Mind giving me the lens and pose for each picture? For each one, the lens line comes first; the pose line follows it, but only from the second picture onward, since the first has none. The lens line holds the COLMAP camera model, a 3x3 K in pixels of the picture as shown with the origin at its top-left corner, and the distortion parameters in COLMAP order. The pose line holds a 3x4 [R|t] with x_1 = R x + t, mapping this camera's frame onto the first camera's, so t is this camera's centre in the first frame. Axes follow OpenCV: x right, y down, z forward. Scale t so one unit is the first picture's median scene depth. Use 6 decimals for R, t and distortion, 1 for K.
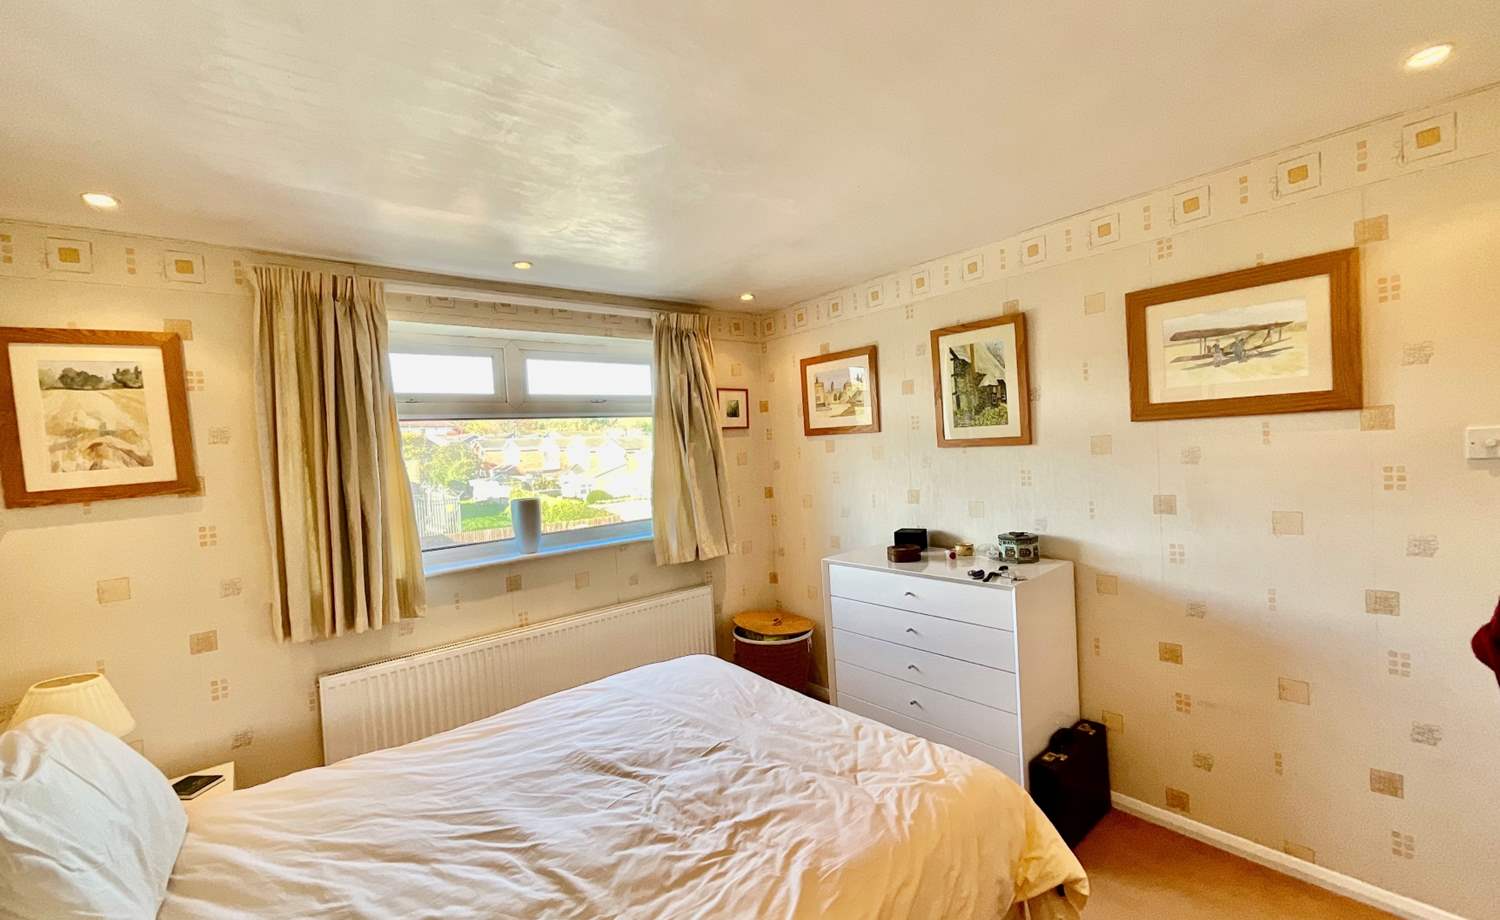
lens RADIAL K [[624.7, 0, 764.9], [0, 624.7, 455.9], [0, 0, 1]] dist [0.001956, 0.000139]
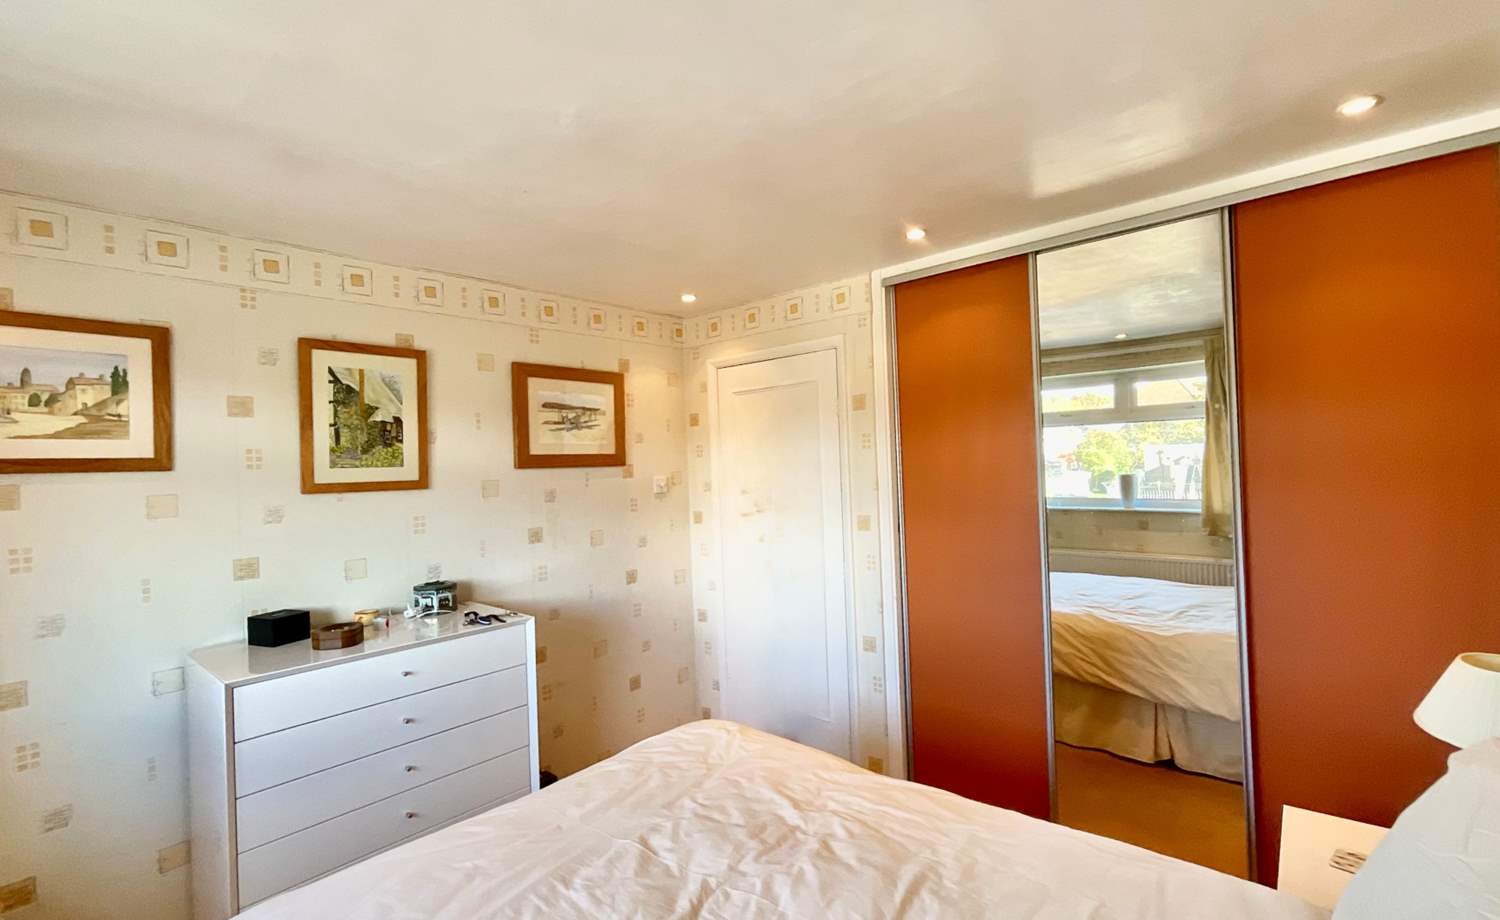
lens RADIAL K [[670.5, 0, 750.0], [0, 670.5, 460.0], [0, 0, 1]] dist [0.001454, 0.000041]
pose [[-0.141973, 0.072849, 0.987186, -0.680254], [0.065001, 0.995822, -0.064138, 0.036836], [-0.987734, 0.055062, -0.146115, 0.684022]]
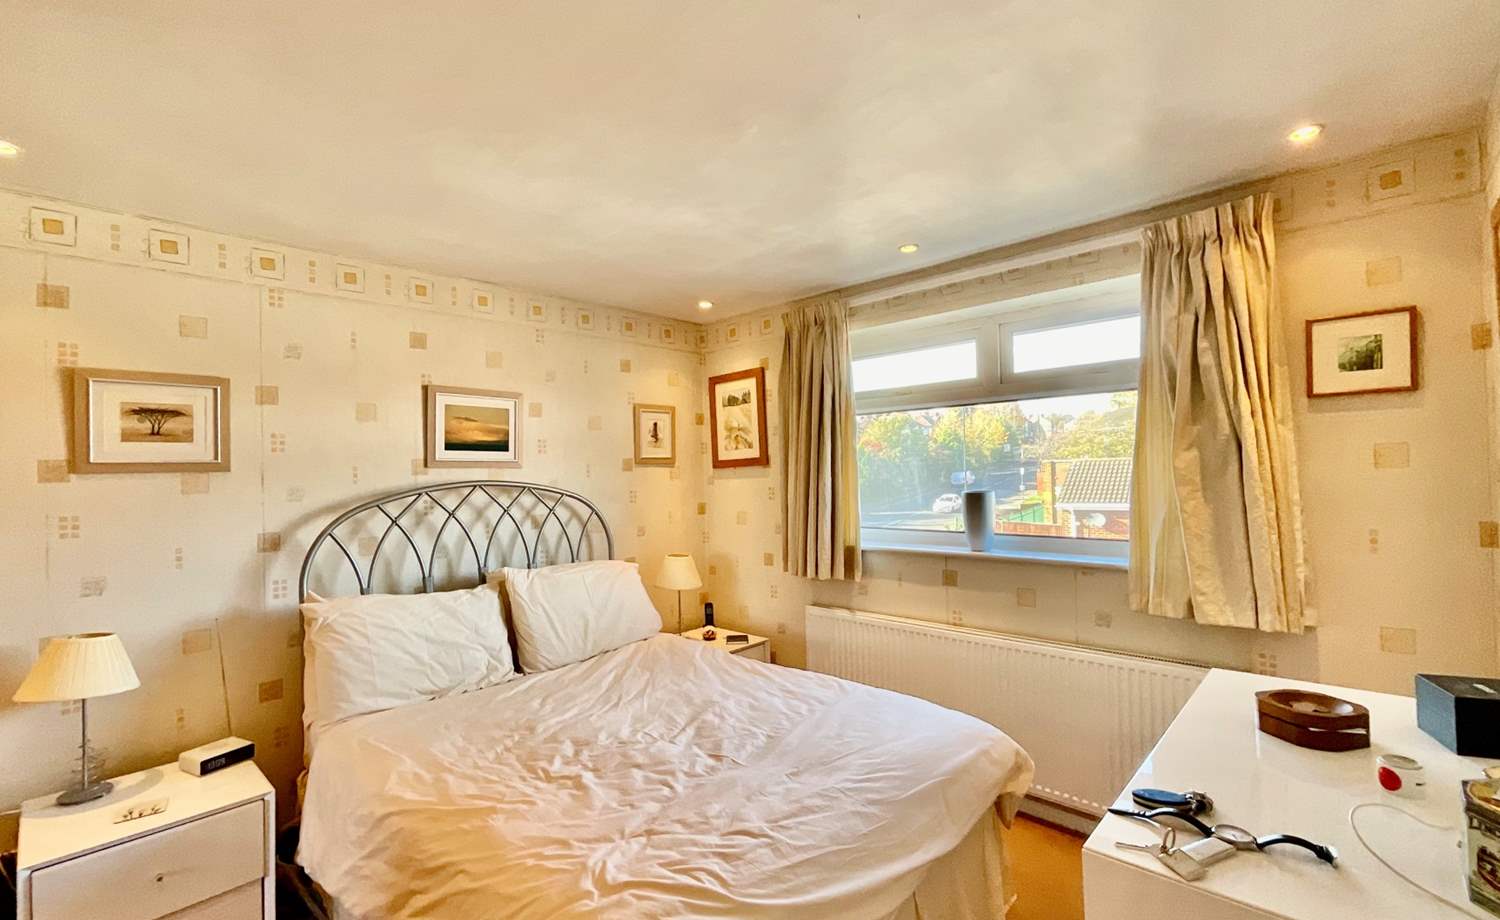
lens RADIAL K [[659.4, 0, 725.7], [0, 659.4, 458.5], [0, 0, 1]] dist [0.001479, 0.000652]
pose [[0.062819, 0.038431, -0.997285, 0.649989], [0.004253, 0.999239, 0.038774, -0.021363], [0.998016, -0.006677, 0.062608, 0.673688]]
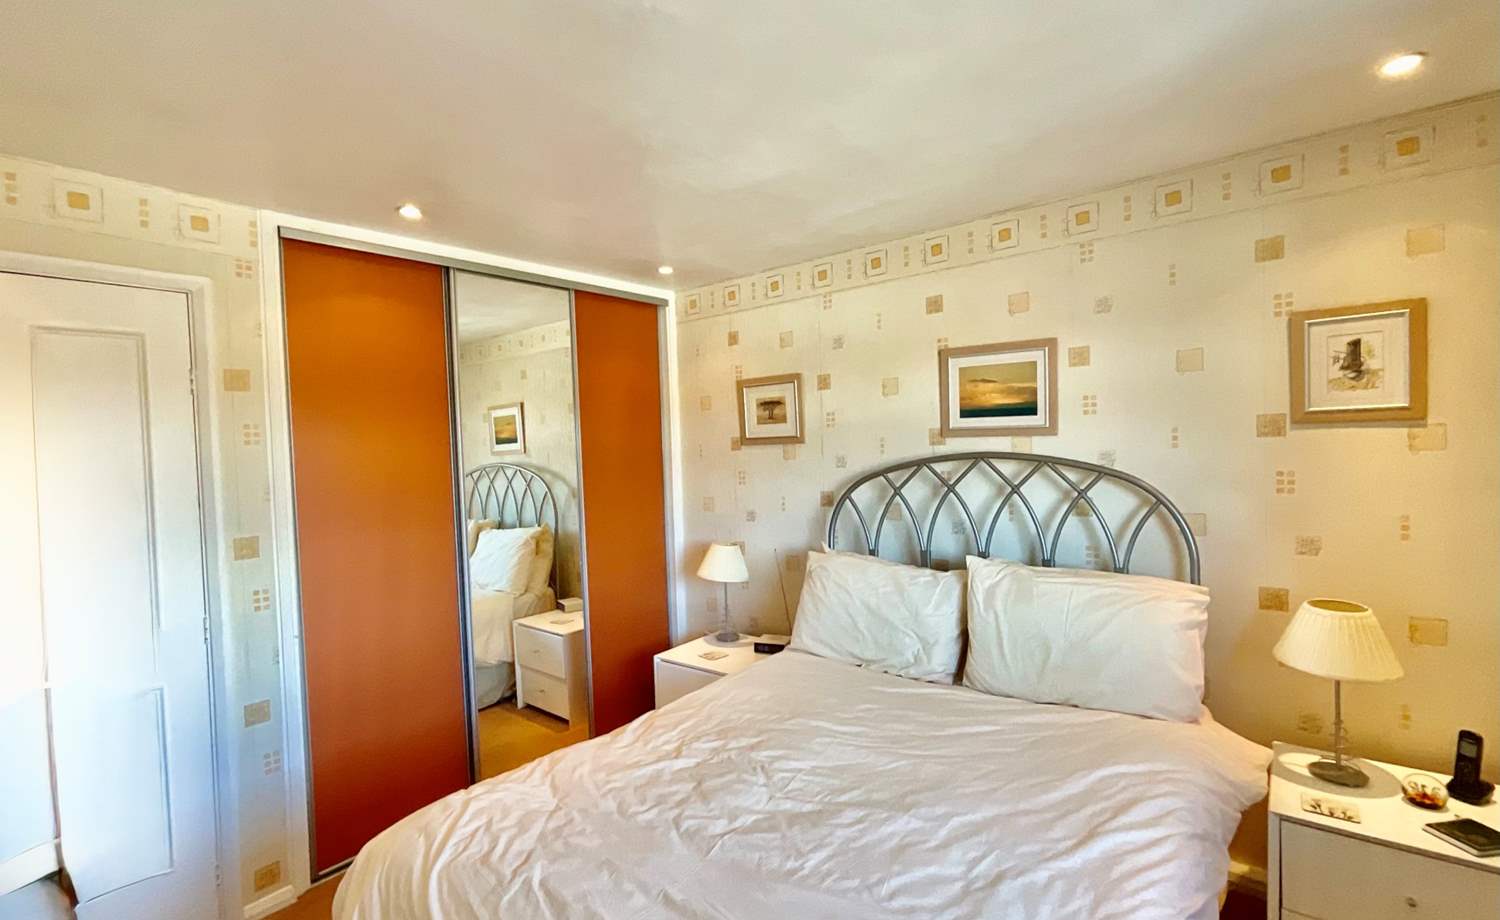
lens RADIAL K [[659.4, 0, 725.7], [0, 659.4, 458.5], [0, 0, 1]] dist [0.001479, 0.000652]
pose [[-0.984102, 0.097997, -0.148124, -0.004854], [0.092224, 0.994704, 0.045368, -0.011122], [0.151786, 0.030986, -0.987928, 1.252757]]
